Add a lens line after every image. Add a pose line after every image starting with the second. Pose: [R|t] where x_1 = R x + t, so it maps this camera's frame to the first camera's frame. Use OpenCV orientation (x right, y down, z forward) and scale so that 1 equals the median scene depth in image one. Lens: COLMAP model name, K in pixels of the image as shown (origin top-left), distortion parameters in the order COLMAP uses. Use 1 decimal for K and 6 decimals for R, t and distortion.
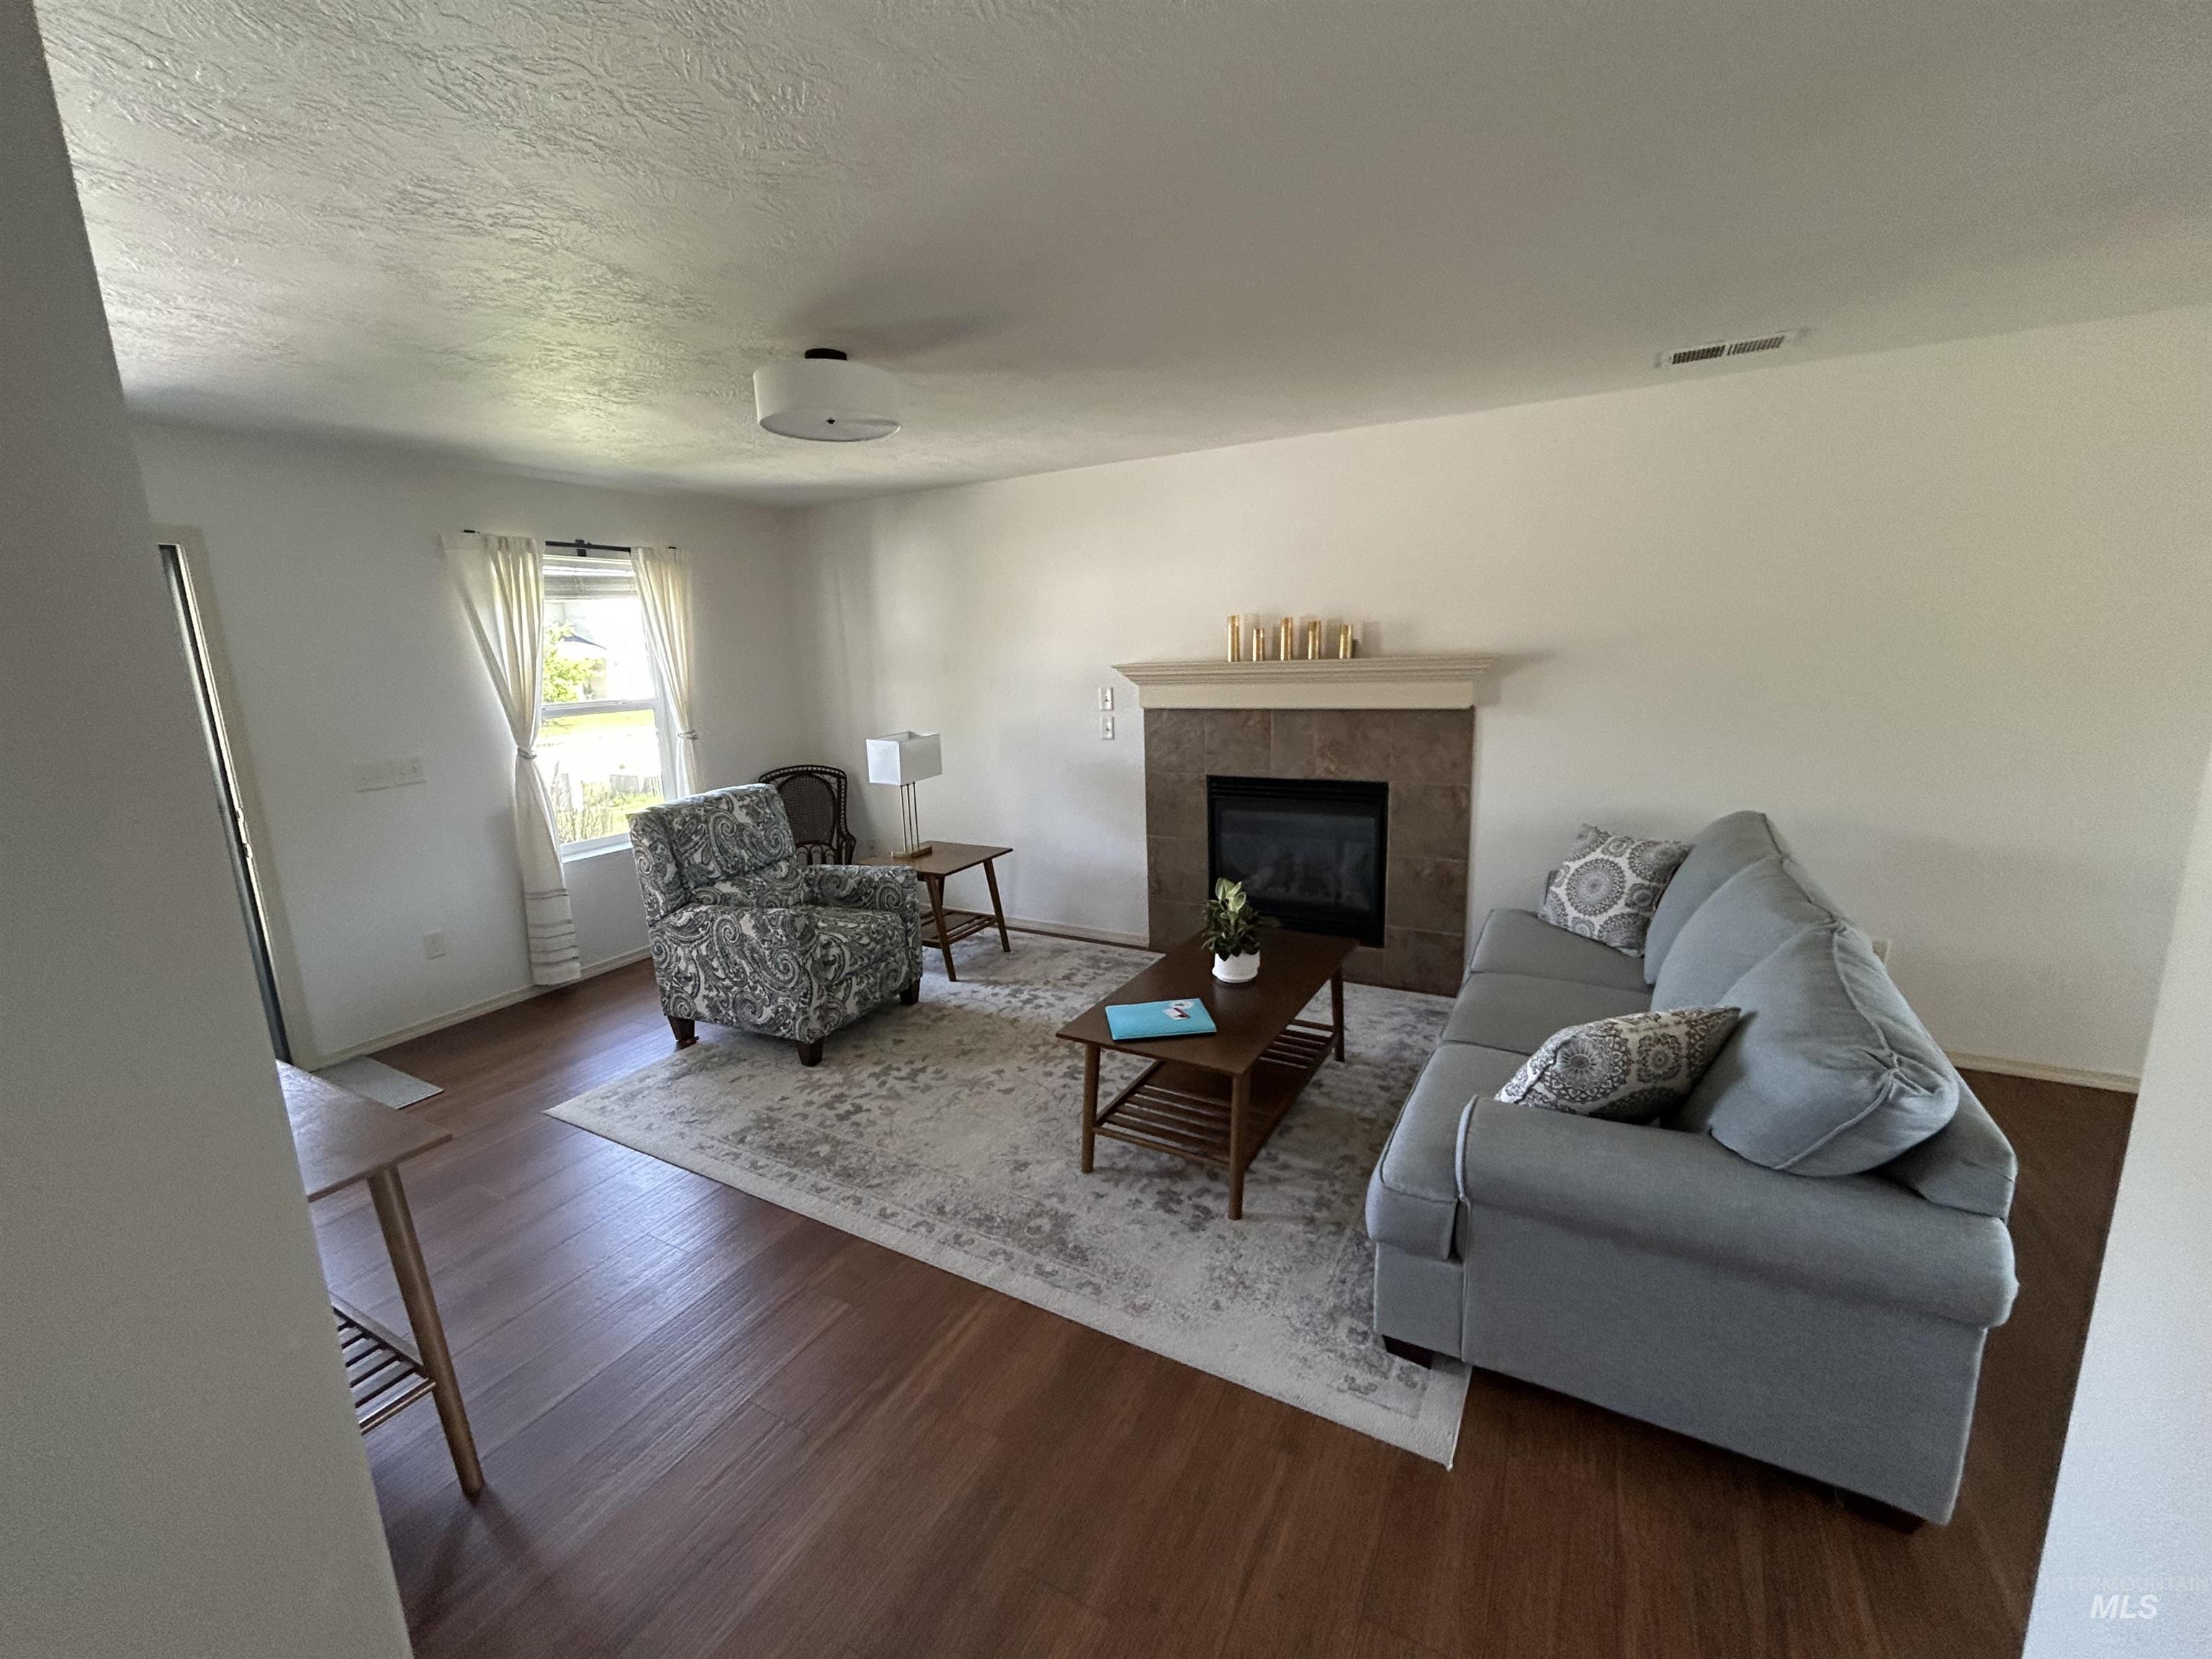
lens RADIAL K [[896.0, 0, 1099.4], [0, 896.0, 819.7], [0, 0, 1]] dist [-0.000223, 0.000784]
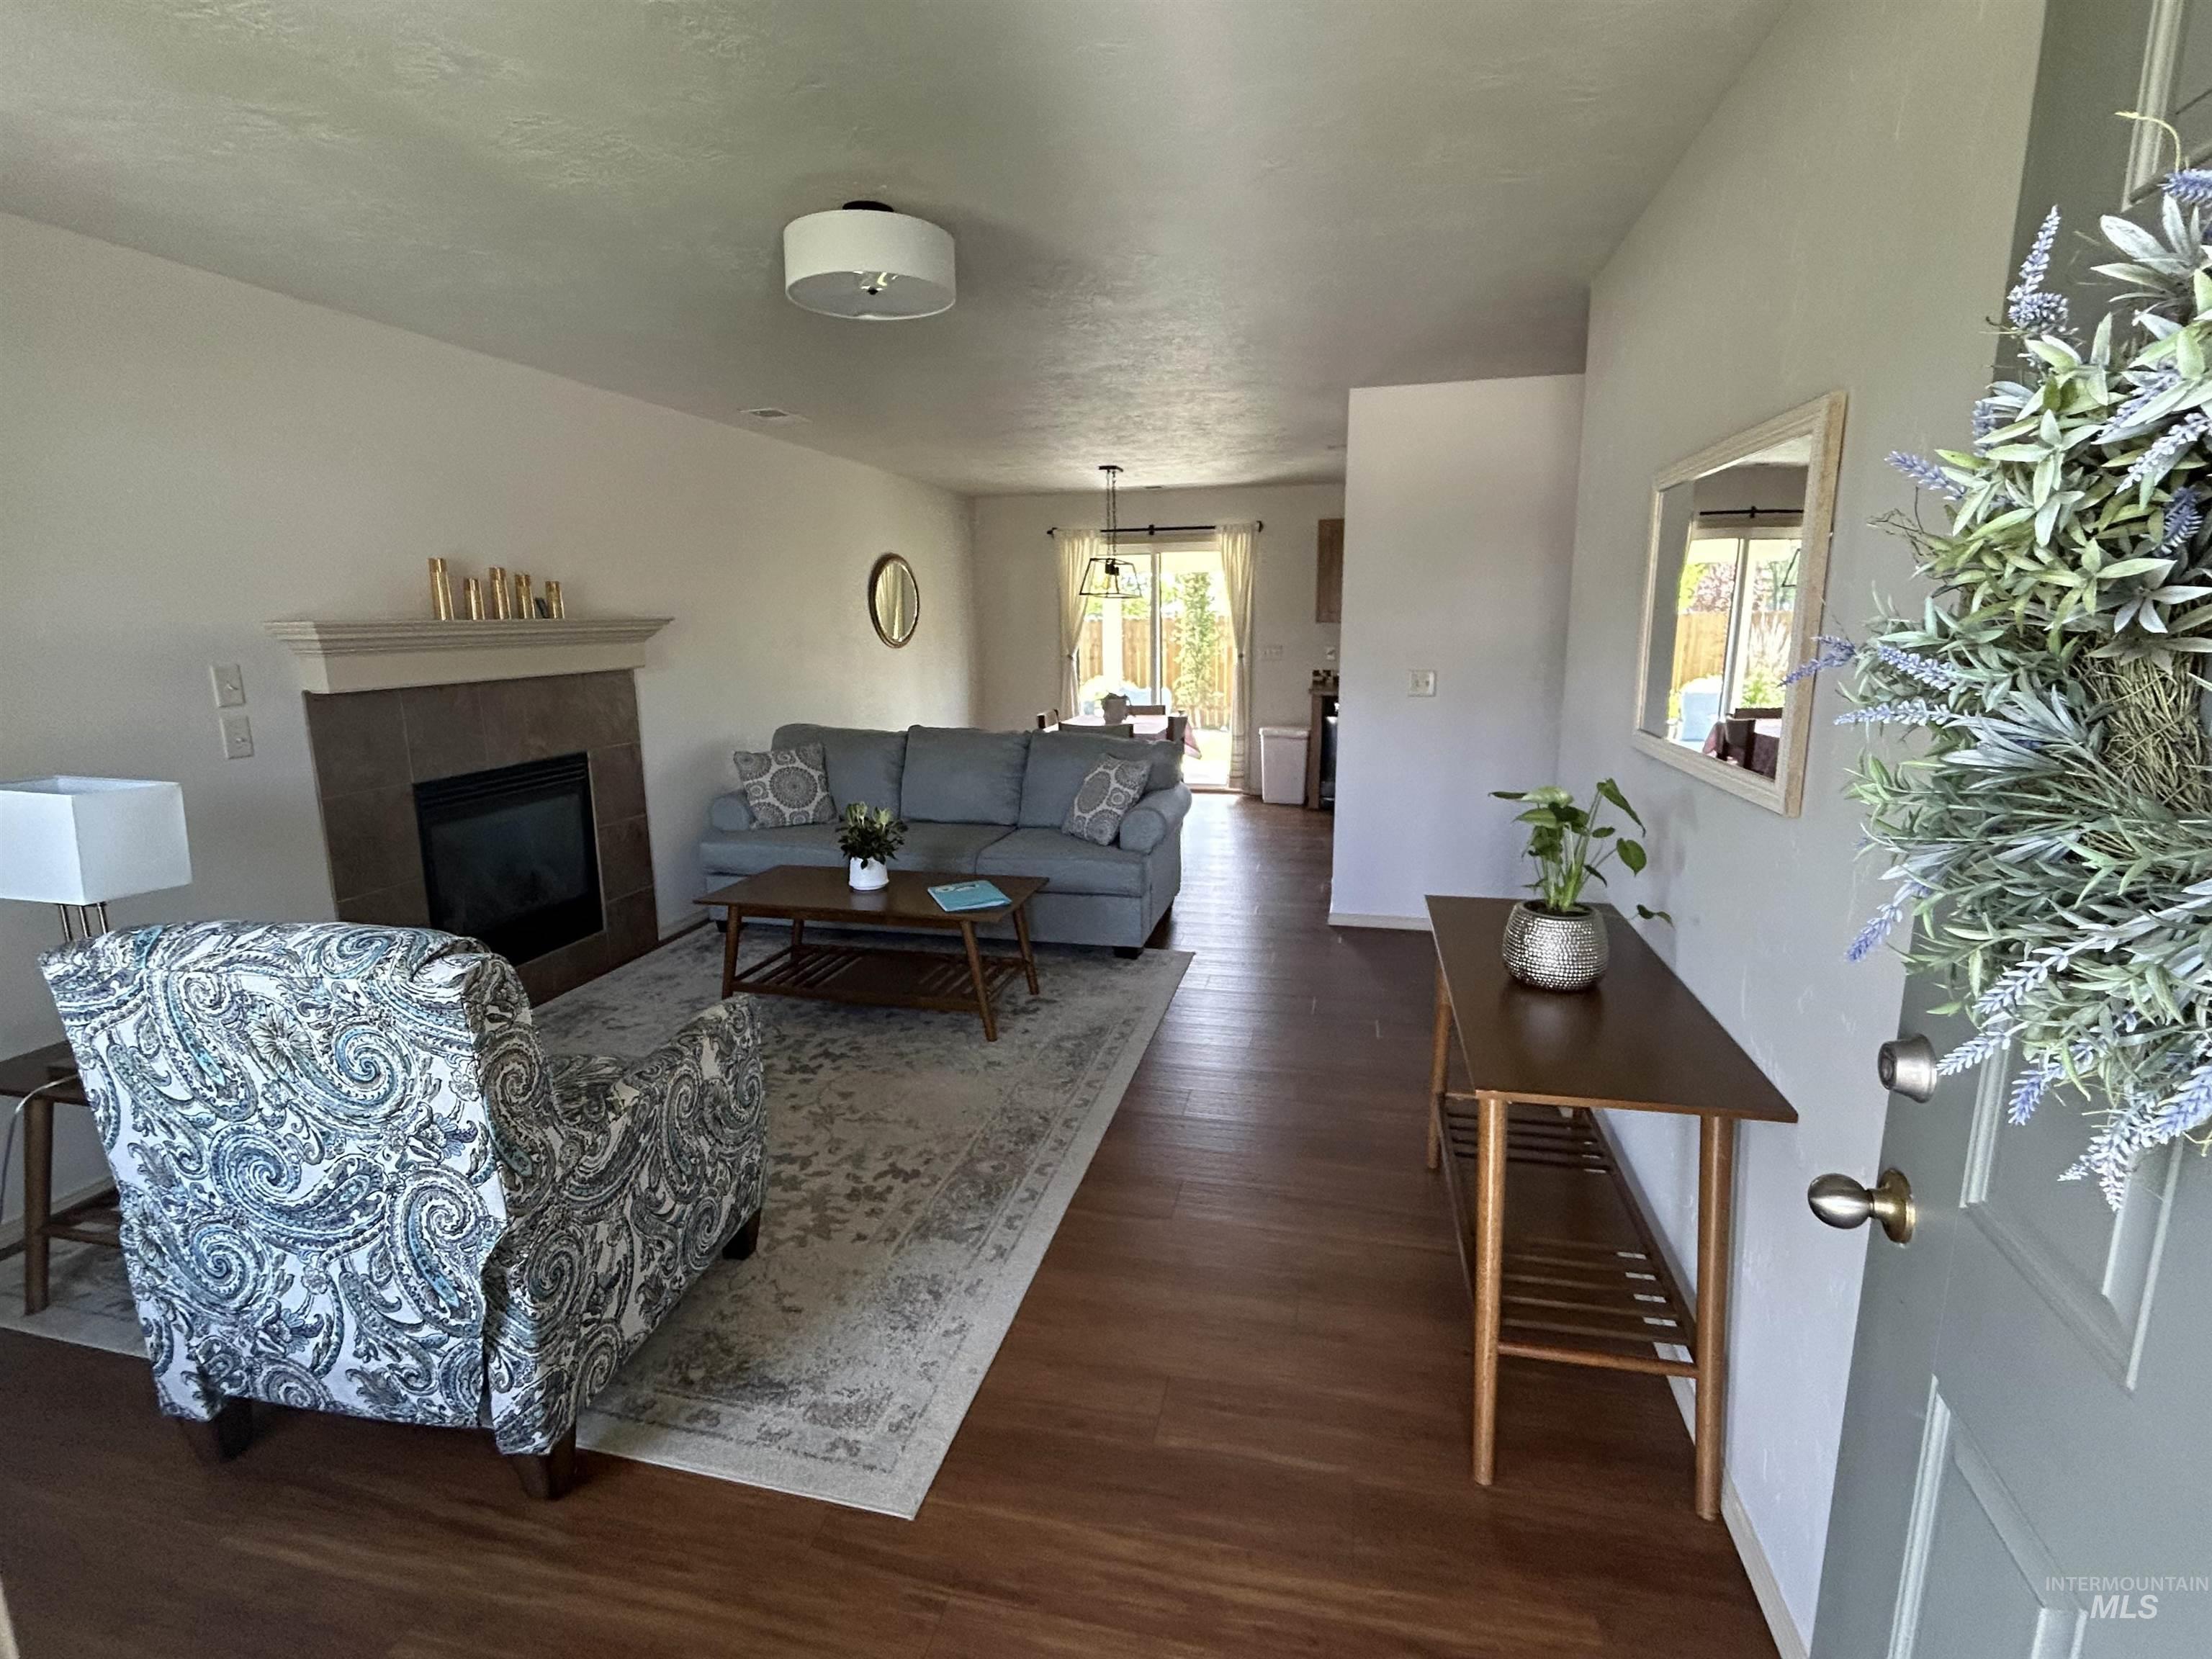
lens RADIAL K [[1053.4, 0, 1106.0], [0, 1053.4, 829.5], [0, 0, 1]] dist [0.001337, -0.000780]
pose [[-0.273673, -0.154106, 0.949397, -0.915636], [0.204758, 0.955119, 0.214059, -0.090646], [-0.939775, 0.252979, -0.229836, 0.776300]]
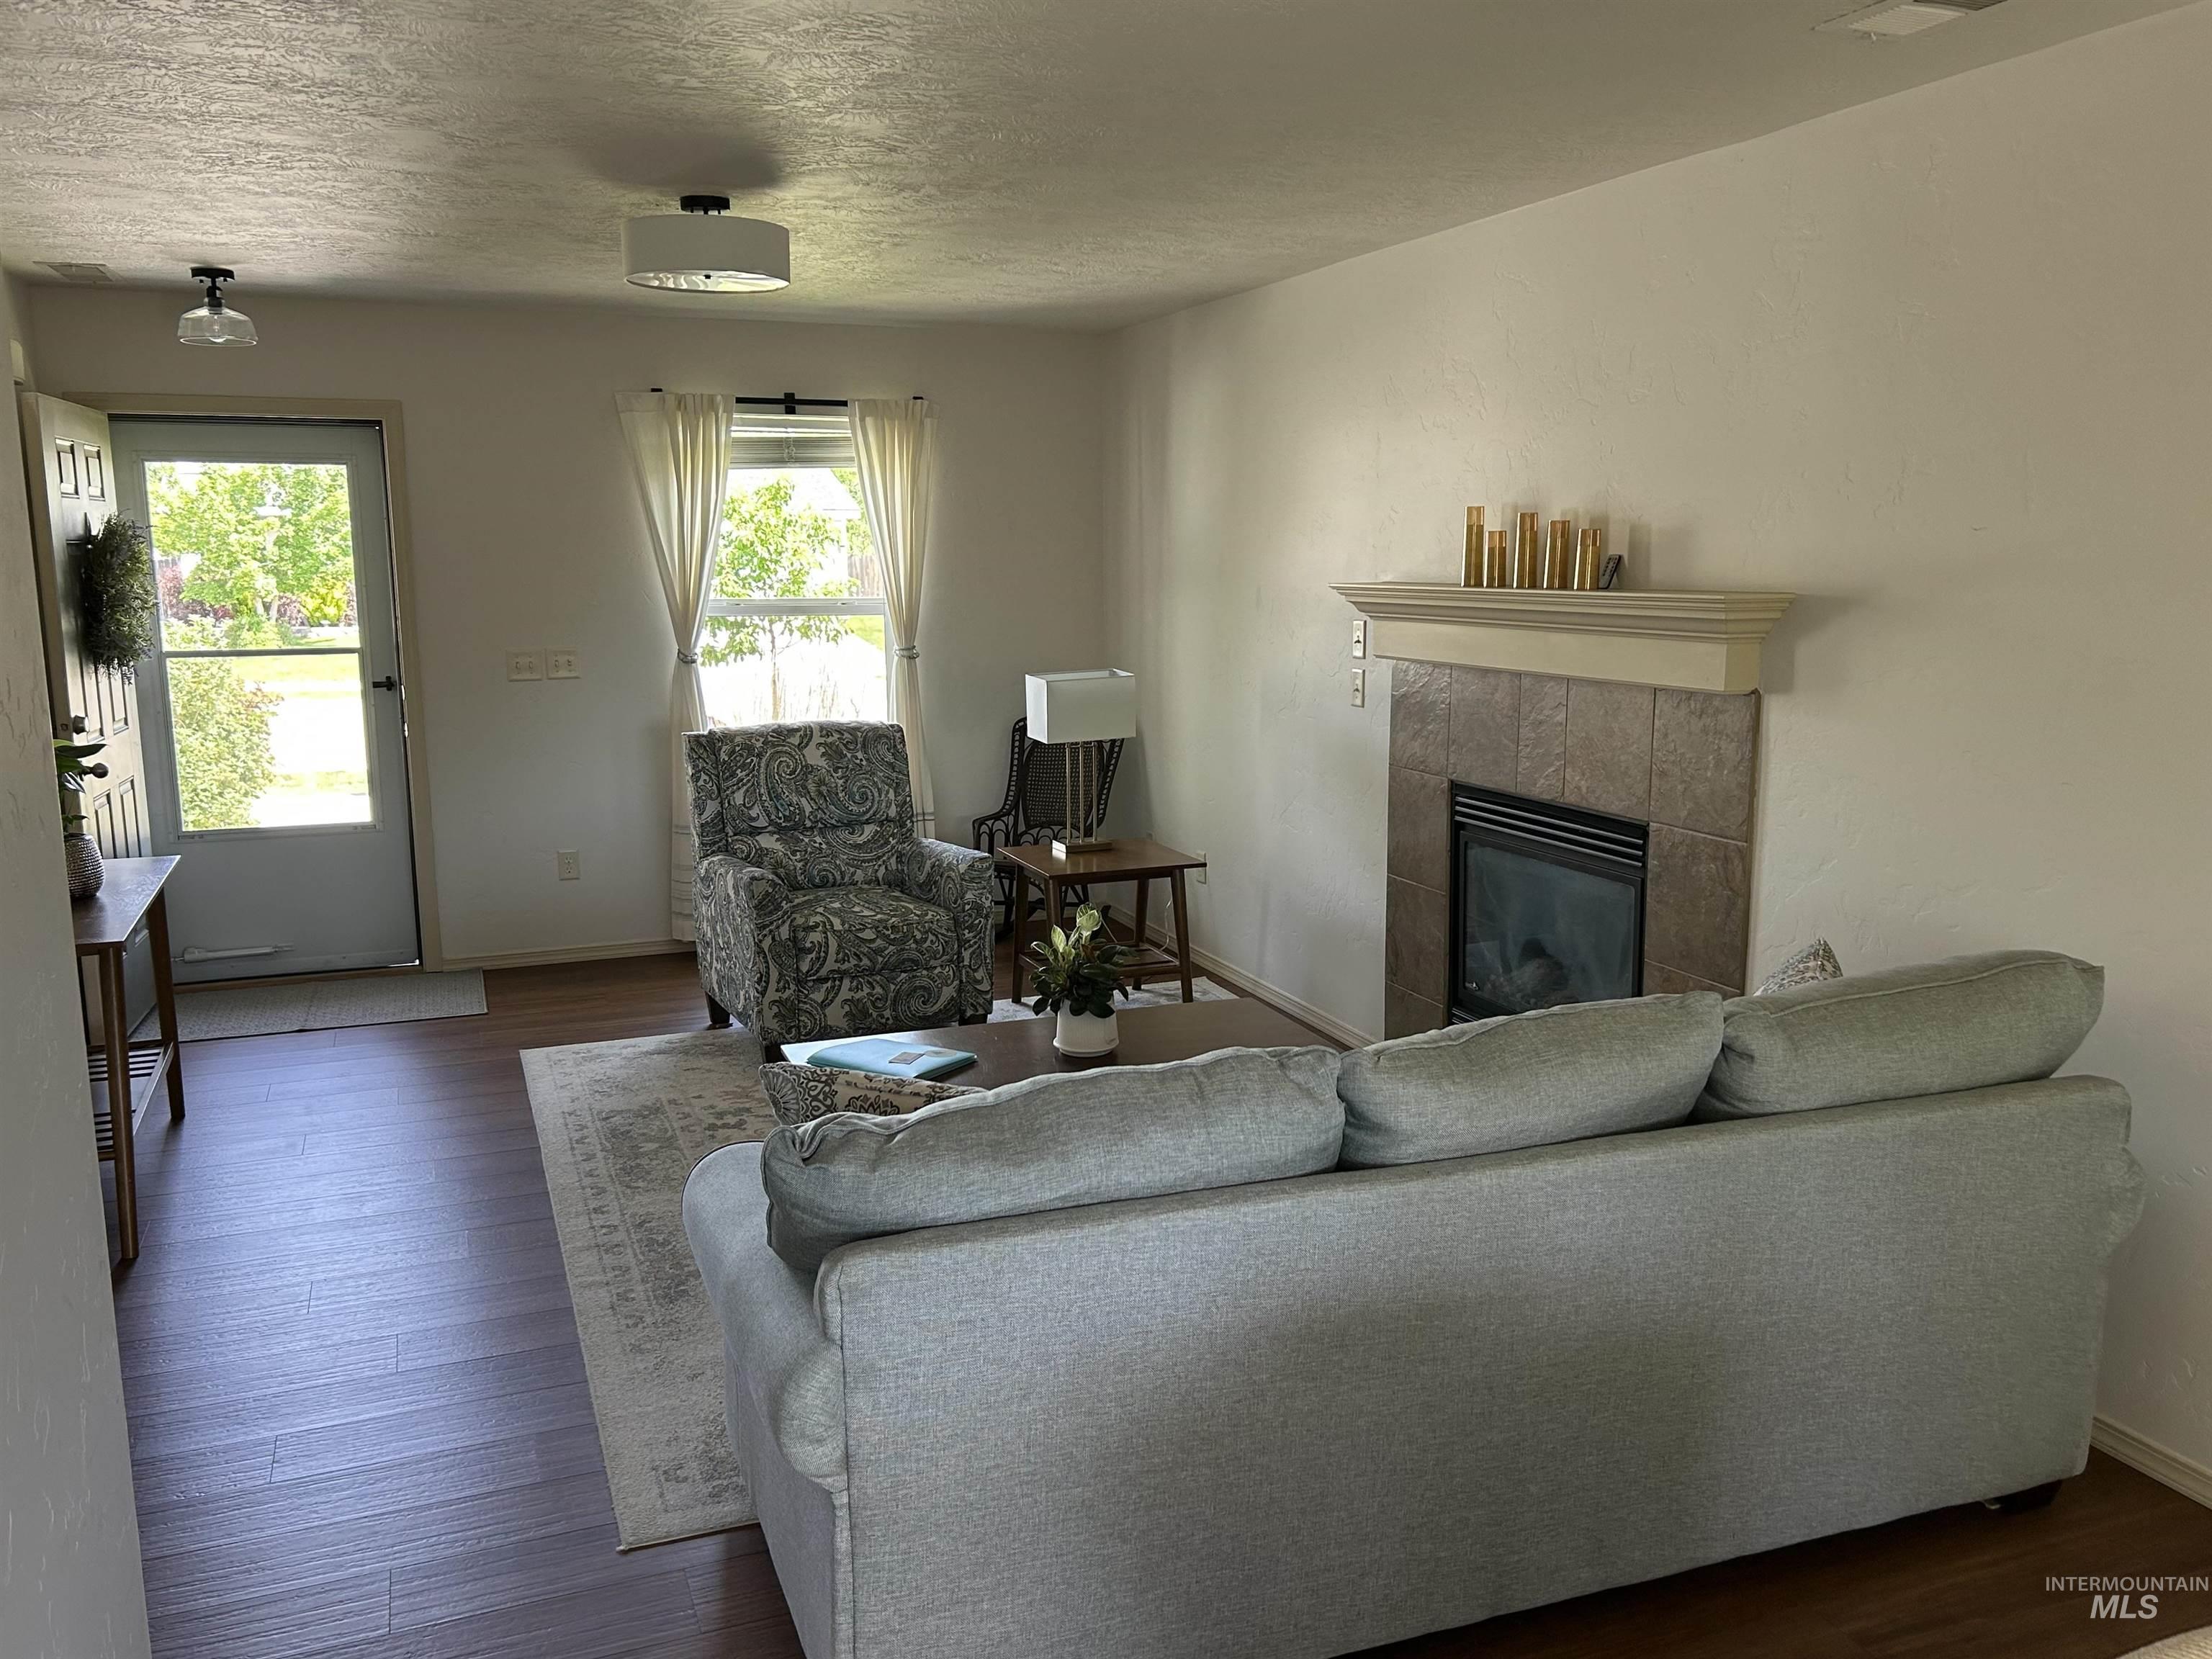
lens RADIAL K [[1771.5, 0, 1106.0], [0, 1771.5, 829.5], [0, 0, 1]] dist [0.133134, -0.000355]
pose [[0.771266, 0.132882, -0.622488, 0.754300], [-0.143019, 0.989138, 0.033948, -0.029069], [0.620237, 0.062844, 0.781893, -0.040929]]
